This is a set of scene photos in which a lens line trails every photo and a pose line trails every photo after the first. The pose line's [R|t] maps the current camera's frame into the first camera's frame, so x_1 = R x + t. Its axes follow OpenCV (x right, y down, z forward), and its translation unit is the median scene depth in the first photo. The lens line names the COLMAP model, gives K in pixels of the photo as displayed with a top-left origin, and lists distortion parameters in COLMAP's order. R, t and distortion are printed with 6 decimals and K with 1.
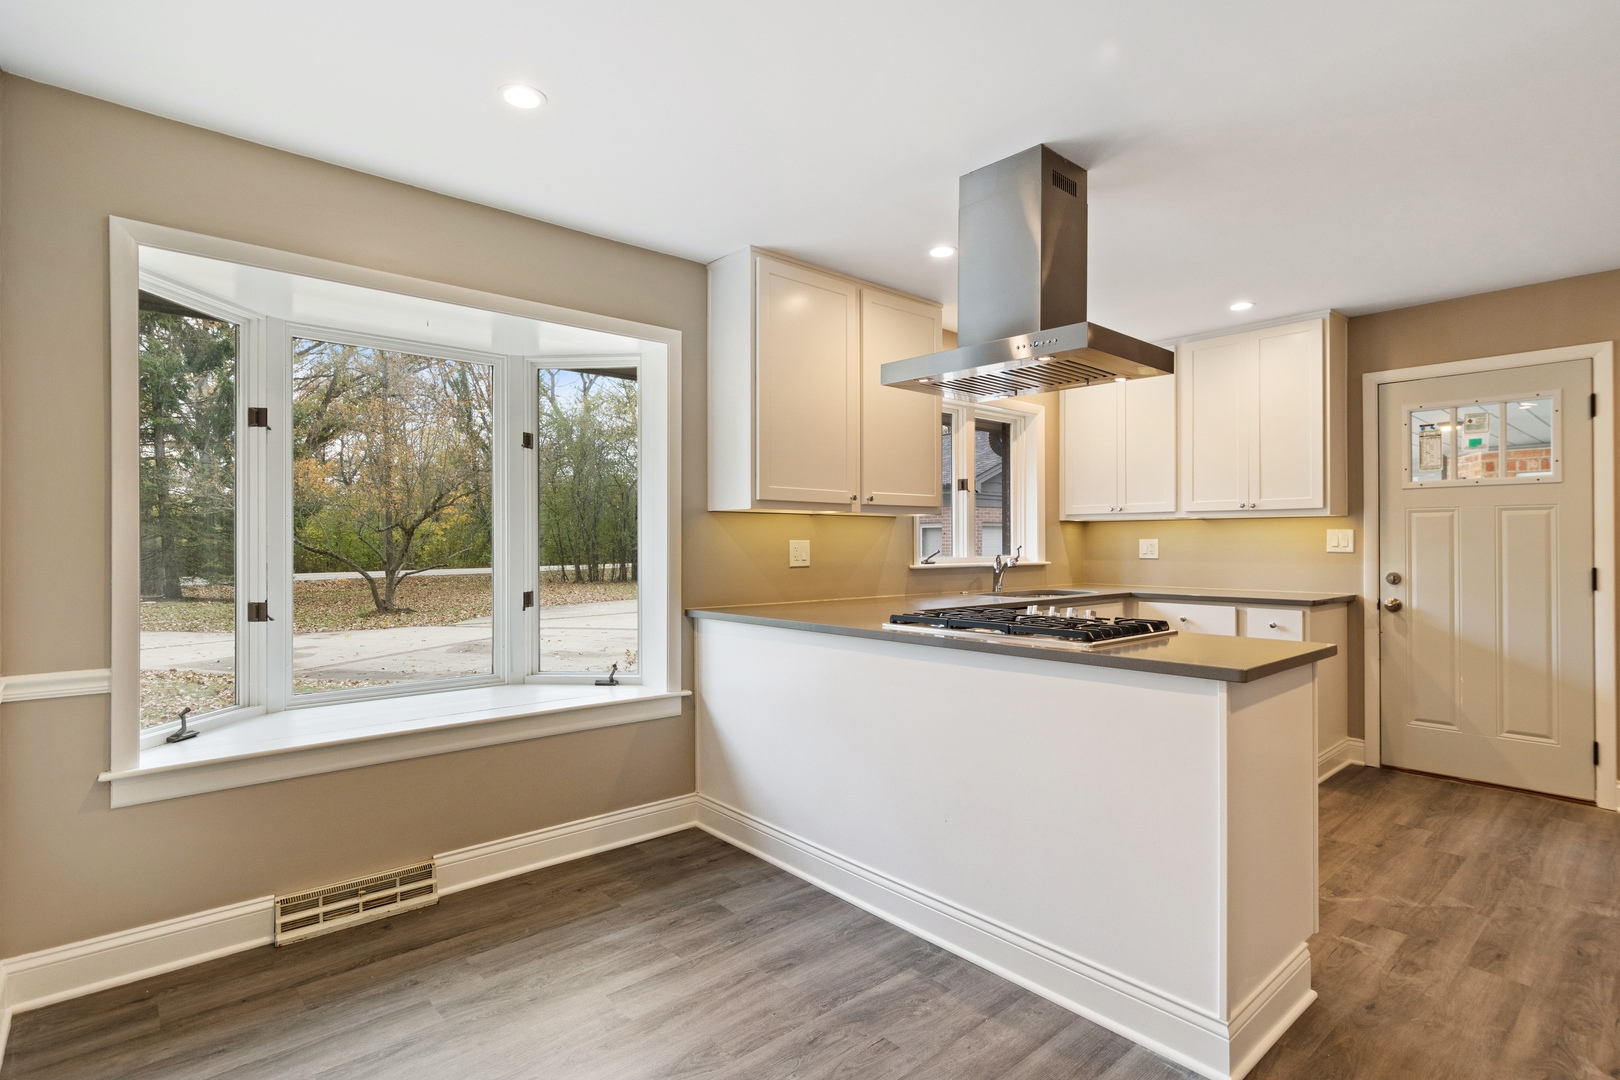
lens RADIAL K [[804.6, 0, 800.9], [0, 804.6, 542.9], [0, 0, 1]] dist [0.002626, 0.000105]
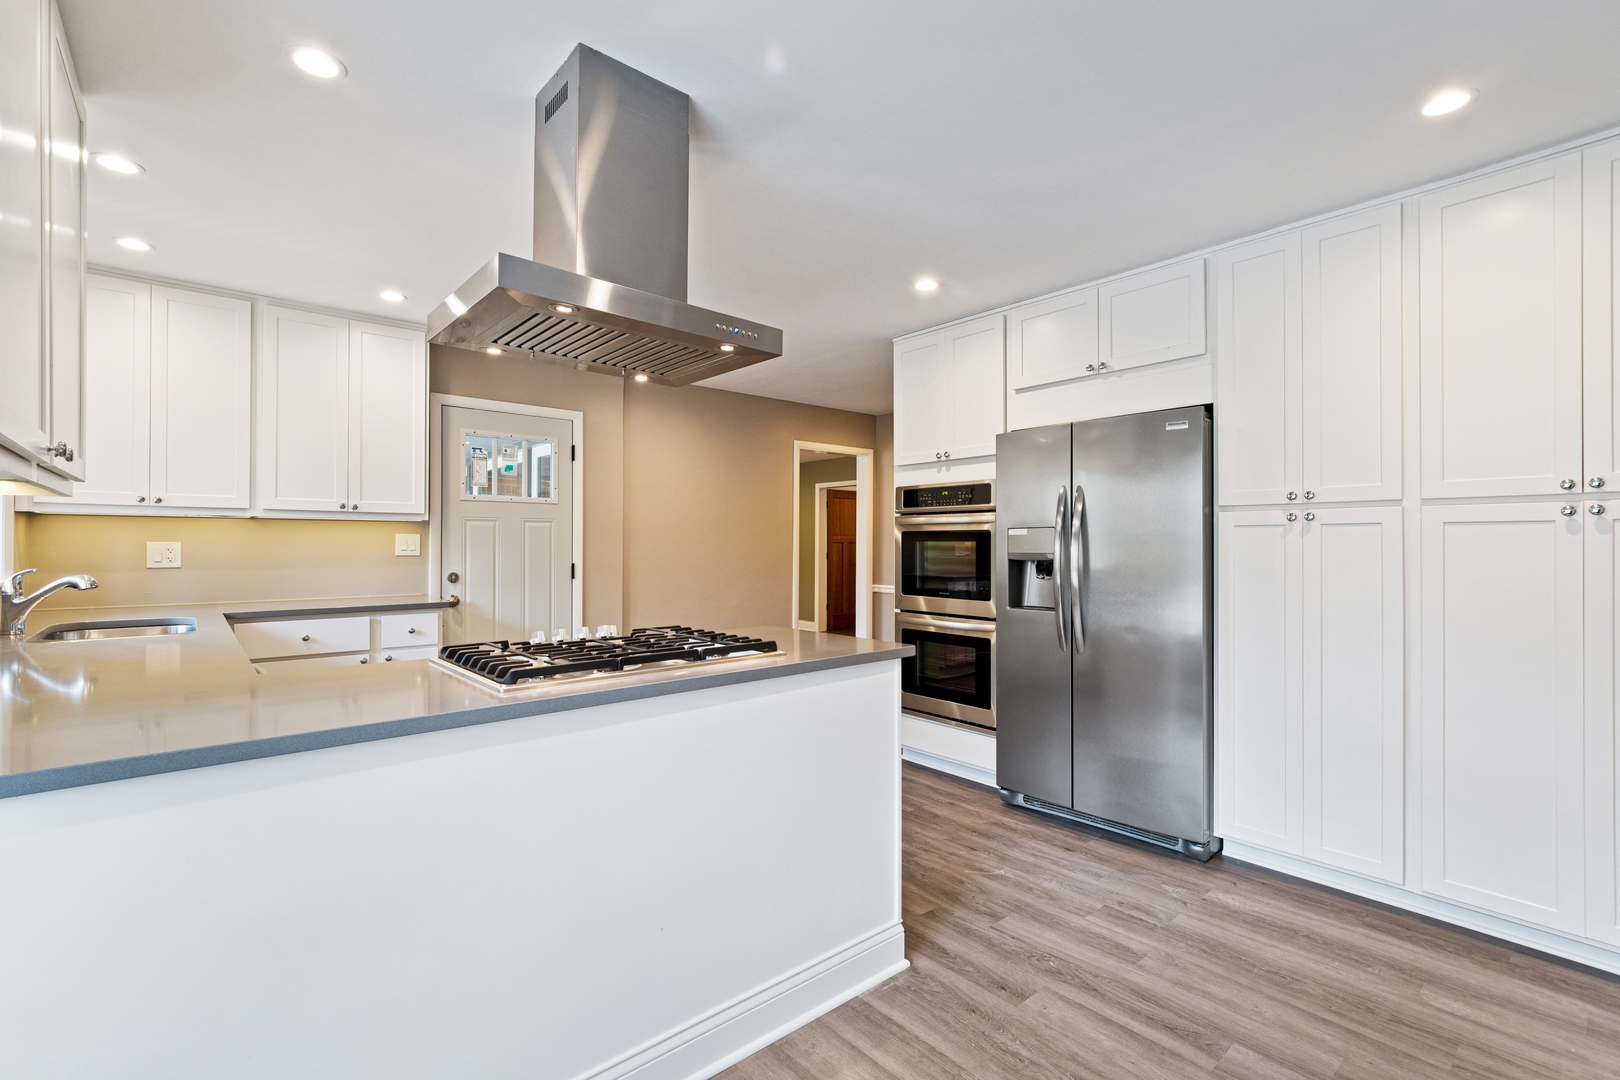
lens RADIAL K [[717.4, 0, 799.1], [0, 717.4, 540.4], [0, 0, 1]] dist [-0.000490, -0.000136]
pose [[0.015070, 0.004876, 0.999875, -0.276344], [-0.005114, 0.999975, -0.004800, -0.006463], [-0.999873, -0.005041, 0.015095, 0.496326]]
